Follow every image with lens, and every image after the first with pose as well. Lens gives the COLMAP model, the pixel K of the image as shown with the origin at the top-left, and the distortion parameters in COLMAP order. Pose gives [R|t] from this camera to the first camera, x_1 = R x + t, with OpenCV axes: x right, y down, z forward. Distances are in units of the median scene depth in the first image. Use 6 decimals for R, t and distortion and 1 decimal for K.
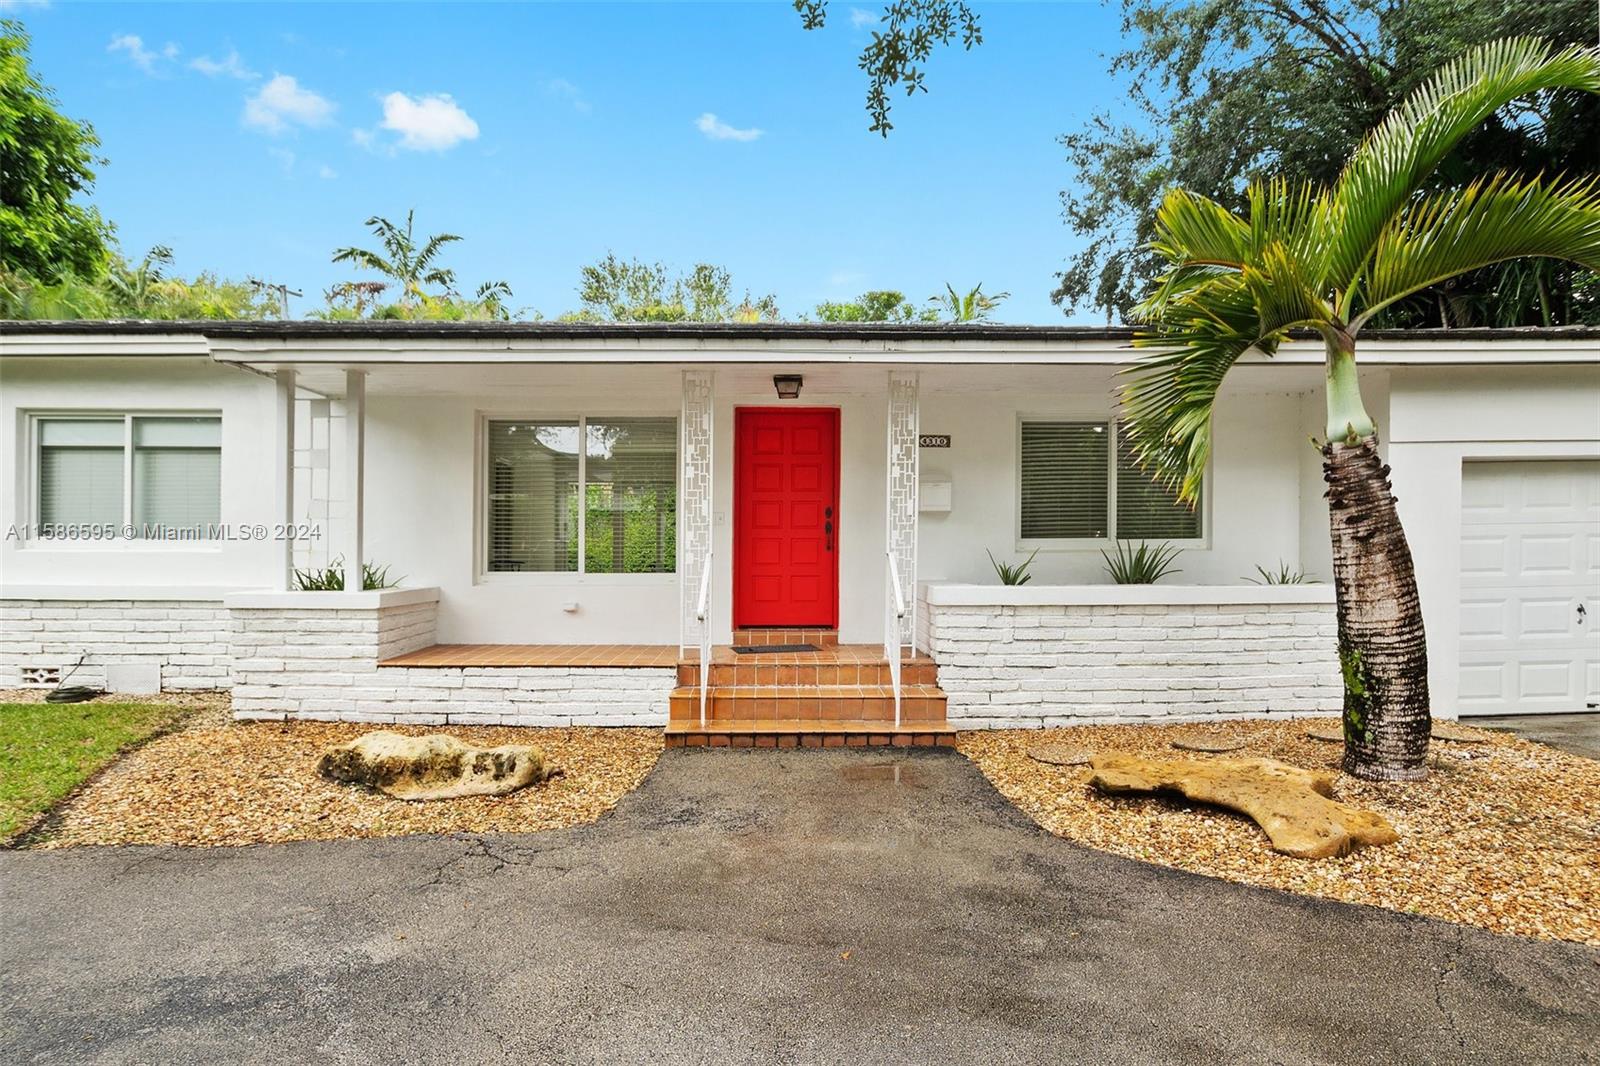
lens RADIAL K [[817.7, 0, 800.0], [0, 817.7, 533.0], [0, 0, 1]] dist [-0.049660, -0.000004]
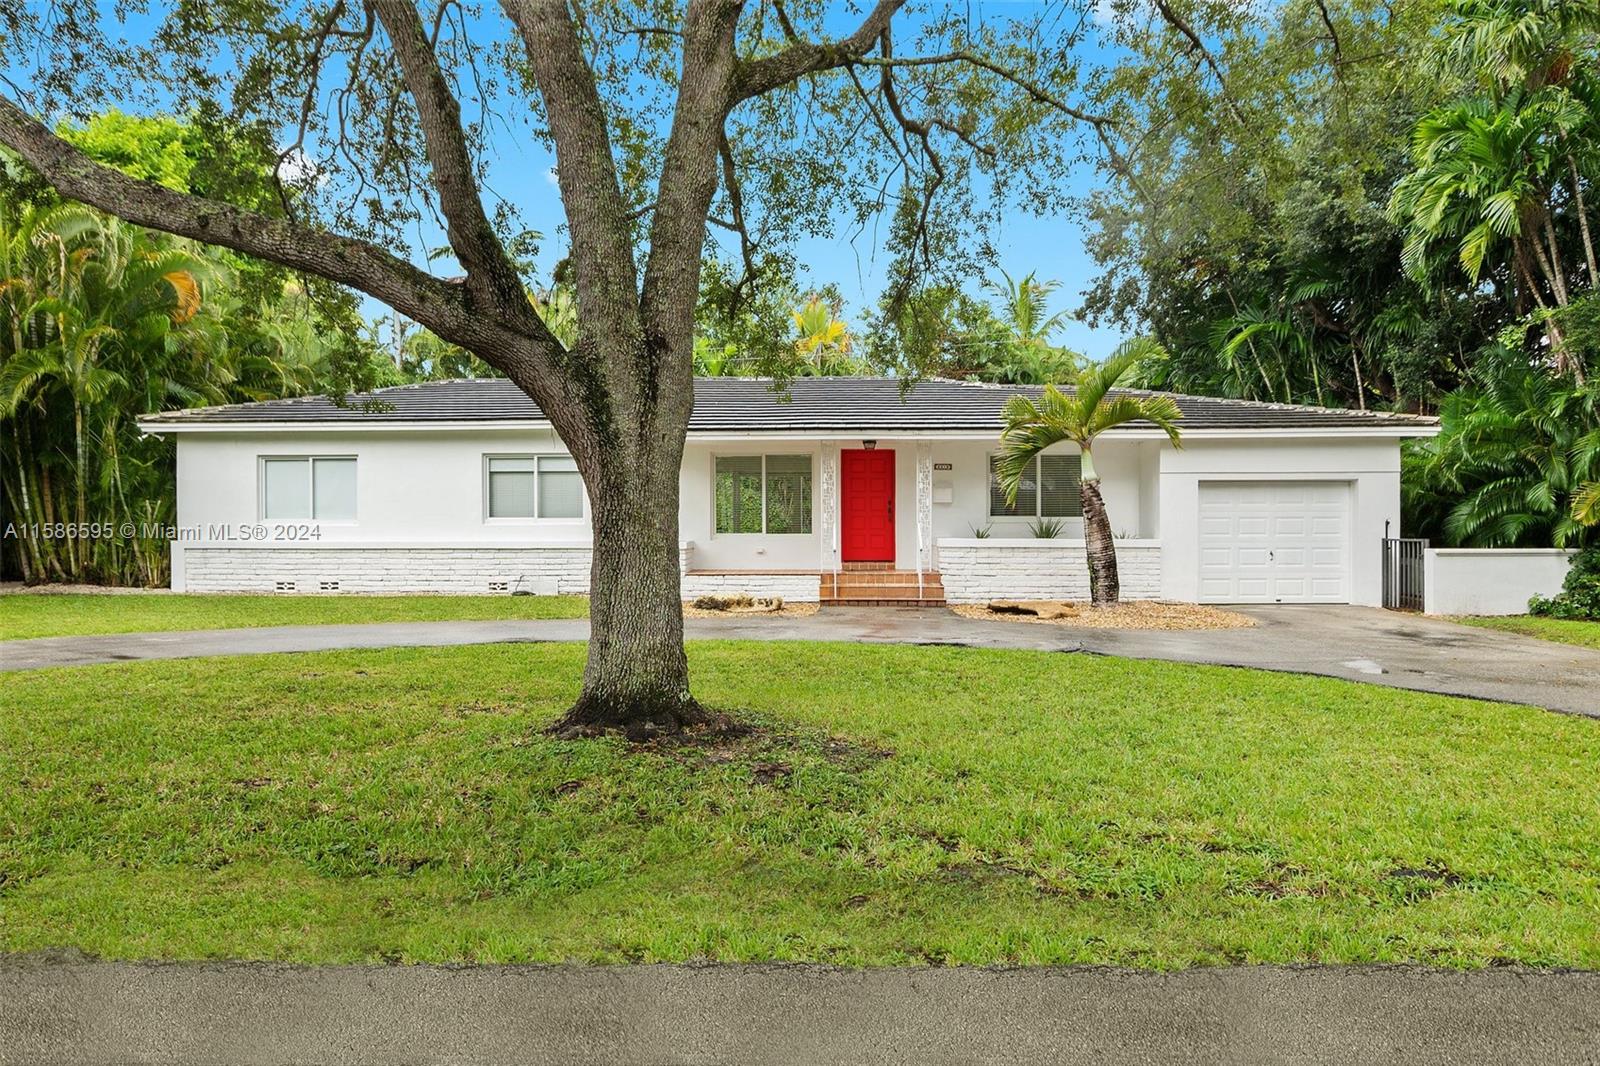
lens RADIAL K [[1018.2, 0, 800.0], [0, 1018.2, 533.0], [0, 0, 1]] dist [0.000267, 0.000171]
pose [[0.998590, -0.002746, -0.053016, -0.055360], [0.004067, 0.999683, 0.024831, -0.016585], [0.052931, -0.025011, 0.998285, -1.564728]]
